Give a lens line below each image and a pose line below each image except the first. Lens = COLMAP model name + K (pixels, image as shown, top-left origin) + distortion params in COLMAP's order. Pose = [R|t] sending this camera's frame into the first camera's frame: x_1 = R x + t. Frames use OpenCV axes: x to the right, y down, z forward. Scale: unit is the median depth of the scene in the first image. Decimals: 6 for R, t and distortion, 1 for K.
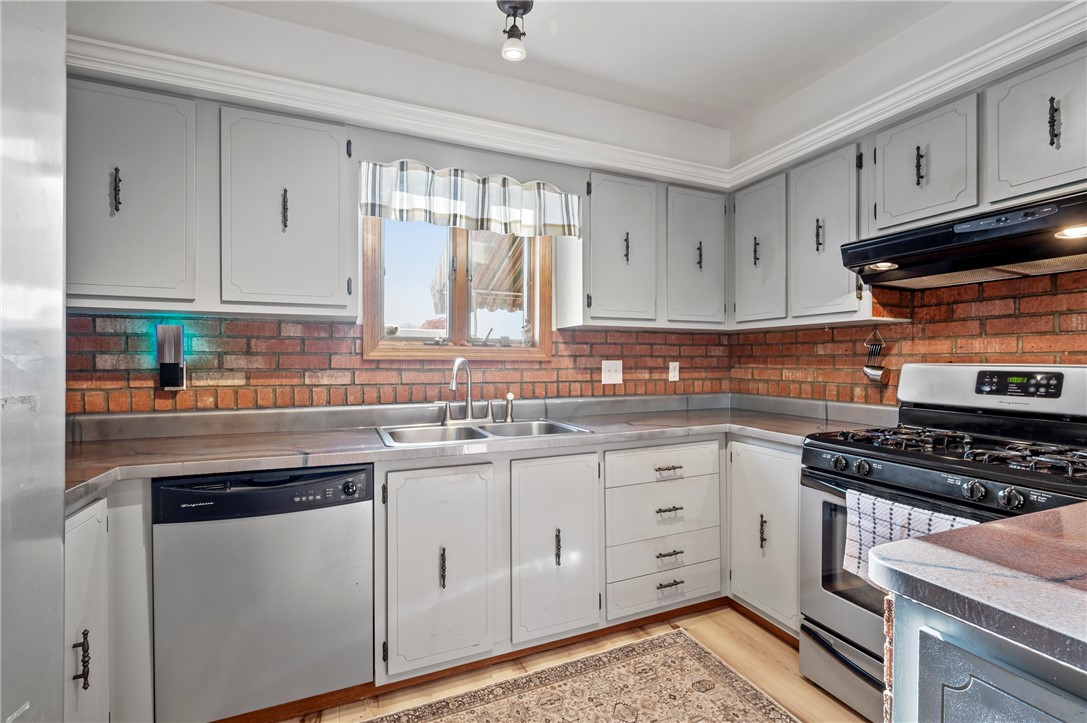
lens RADIAL K [[473.6, 0, 538.6], [0, 473.6, 362.7], [0, 0, 1]] dist [-0.000179, -0.000172]
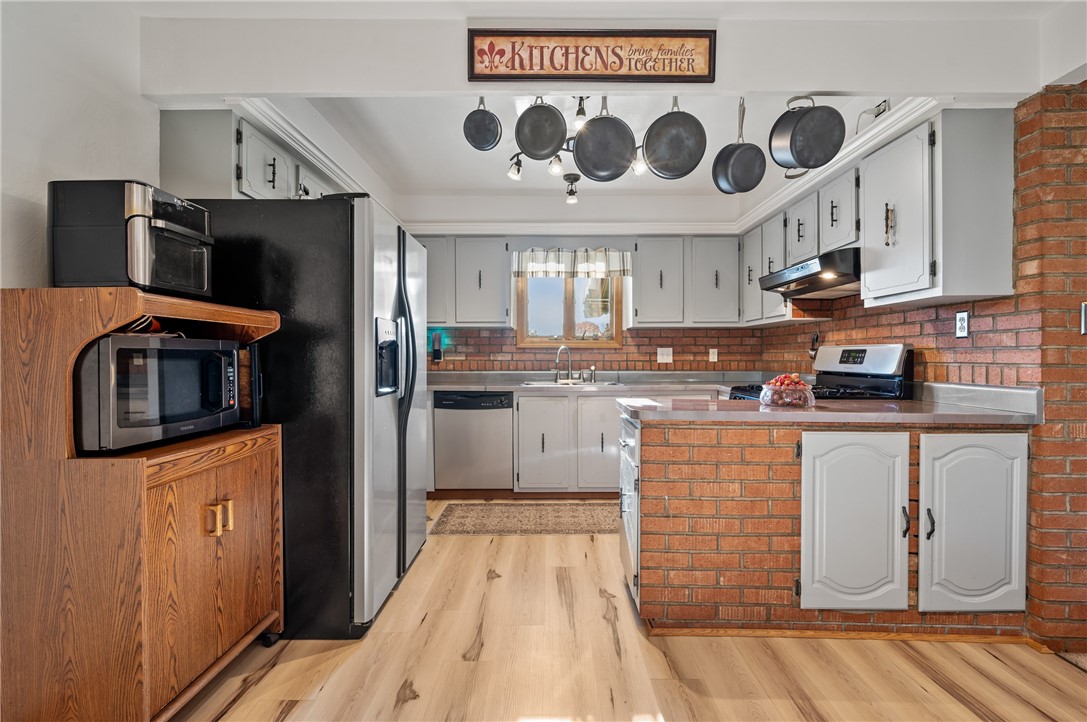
lens RADIAL K [[473.6, 0, 544.9], [0, 473.6, 363.0], [0, 0, 1]] dist [-0.000179, -0.000172]
pose [[0.917909, 0.003217, -0.396777, 0.503932], [-0.000236, 0.999971, 0.007562, 0.041228], [0.396790, -0.006848, 0.917884, -0.741183]]
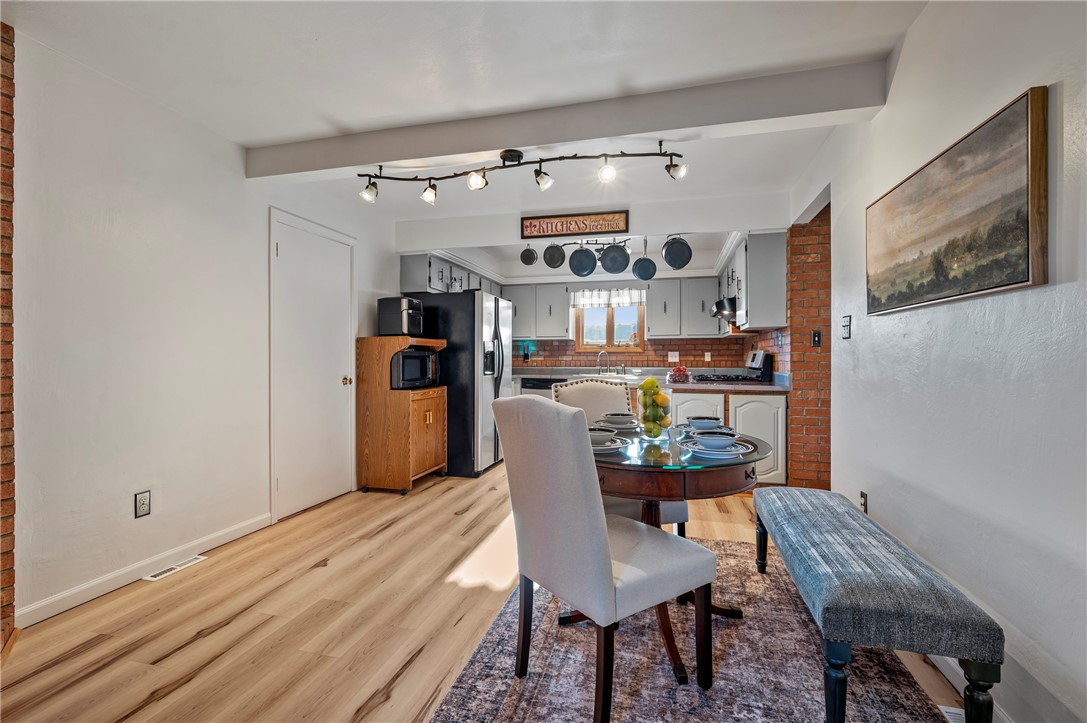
lens RADIAL K [[461.7, 0, 548.3], [0, 461.7, 358.8], [0, 0, 1]] dist [-0.001970, -0.000030]
pose [[0.794737, -0.001658, -0.606952, 1.276004], [-0.000630, 0.999993, -0.003556, 0.046488], [0.606953, 0.003208, 0.794731, -1.452859]]
